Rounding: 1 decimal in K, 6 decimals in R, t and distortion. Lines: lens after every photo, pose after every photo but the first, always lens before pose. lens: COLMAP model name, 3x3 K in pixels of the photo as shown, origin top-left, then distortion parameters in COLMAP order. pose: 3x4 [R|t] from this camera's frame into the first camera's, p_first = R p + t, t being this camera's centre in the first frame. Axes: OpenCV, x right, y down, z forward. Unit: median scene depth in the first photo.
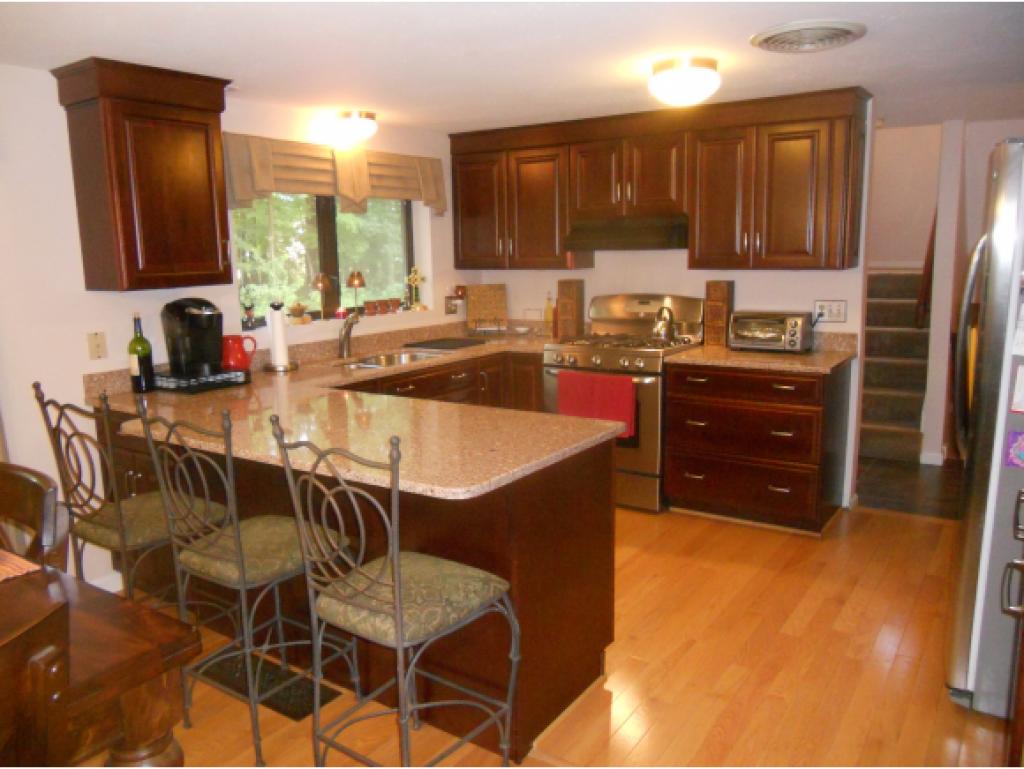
lens RADIAL K [[806.9, 0, 512.0], [0, 806.9, 384.5], [0, 0, 1]] dist [-0.009406, -0.004741]
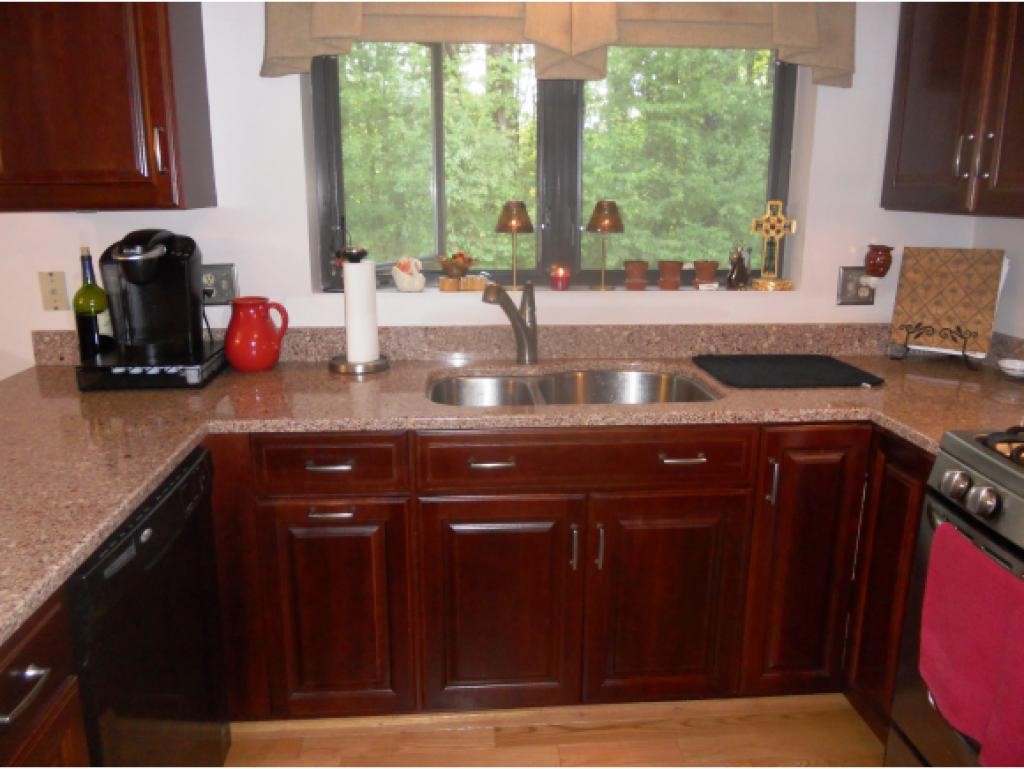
lens RADIAL K [[806.9, 0, 512.0], [0, 806.9, 384.5], [0, 0, 1]] dist [-0.009406, -0.004741]
pose [[0.620781, 0.206984, -0.756167, 0.182570], [-0.147517, 0.978129, 0.146636, -0.092502], [0.769980, 0.020519, 0.637737, 0.628759]]
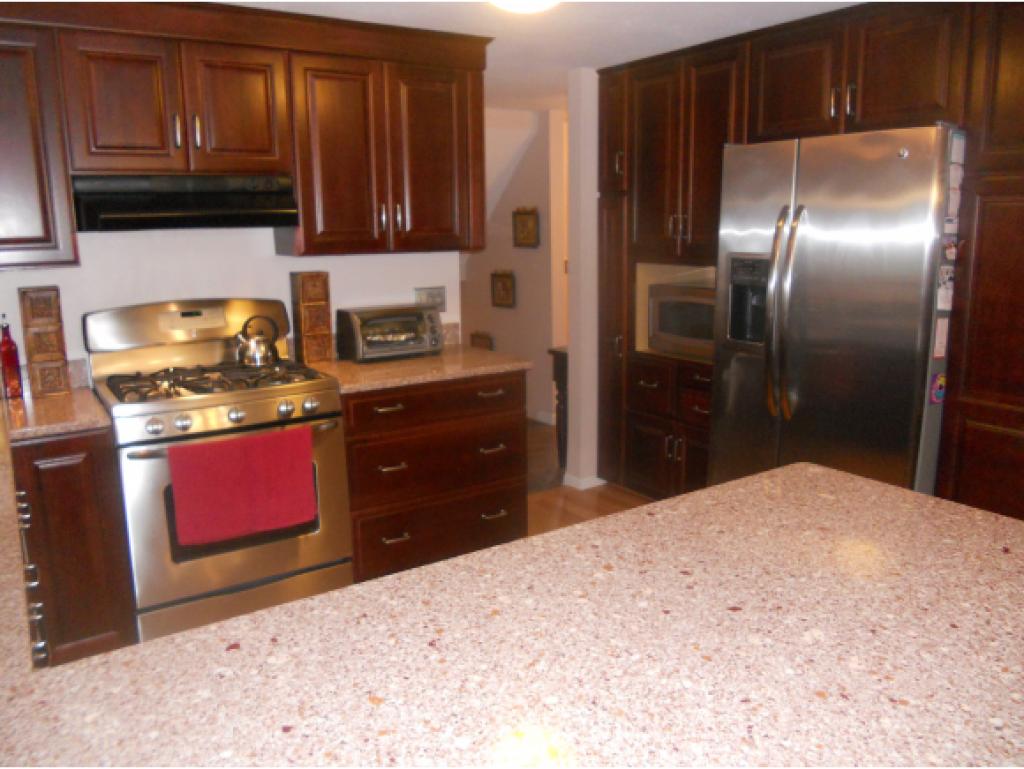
lens RADIAL K [[806.9, 0, 512.0], [0, 806.9, 384.5], [0, 0, 1]] dist [-0.009406, -0.004741]
pose [[0.384542, -0.164518, 0.908329, -0.329147], [0.163706, 0.980547, 0.108294, -0.077597], [-0.908476, 0.107056, 0.403994, 0.549937]]
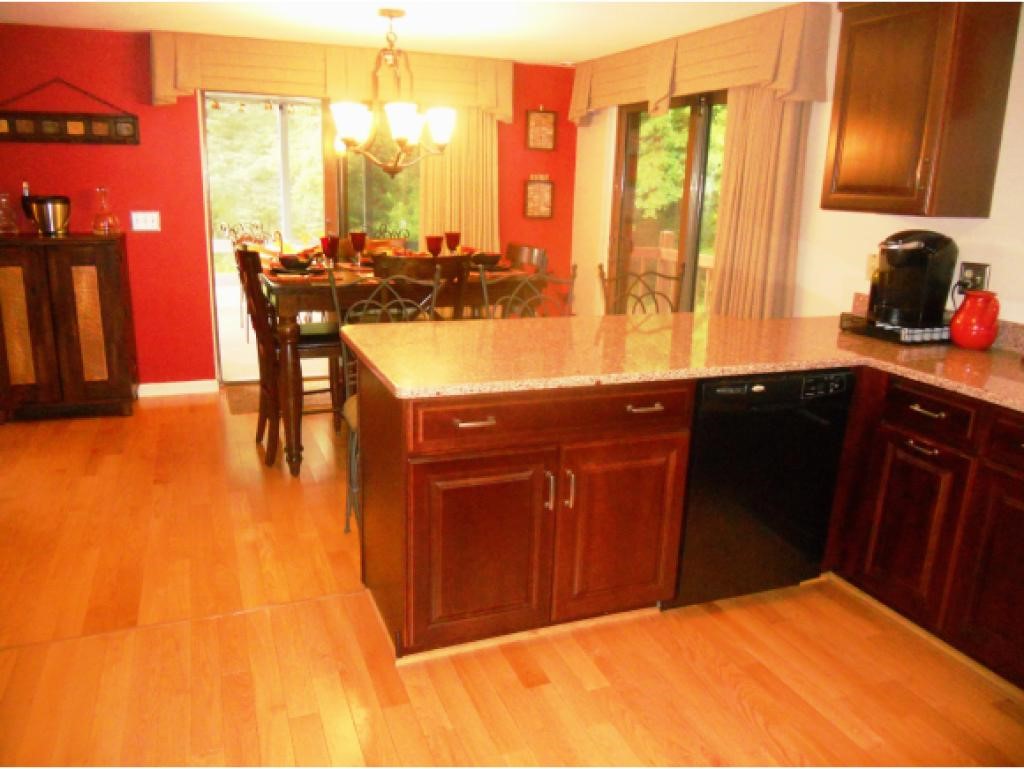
lens RADIAL K [[806.9, 0, 512.0], [0, 806.9, 384.5], [0, 0, 1]] dist [-0.009406, -0.004741]
pose [[-0.563728, 0.210835, -0.798599, 0.419868], [-0.157330, 0.921760, 0.354409, -0.145530], [0.810838, 0.325433, -0.486451, 0.849476]]
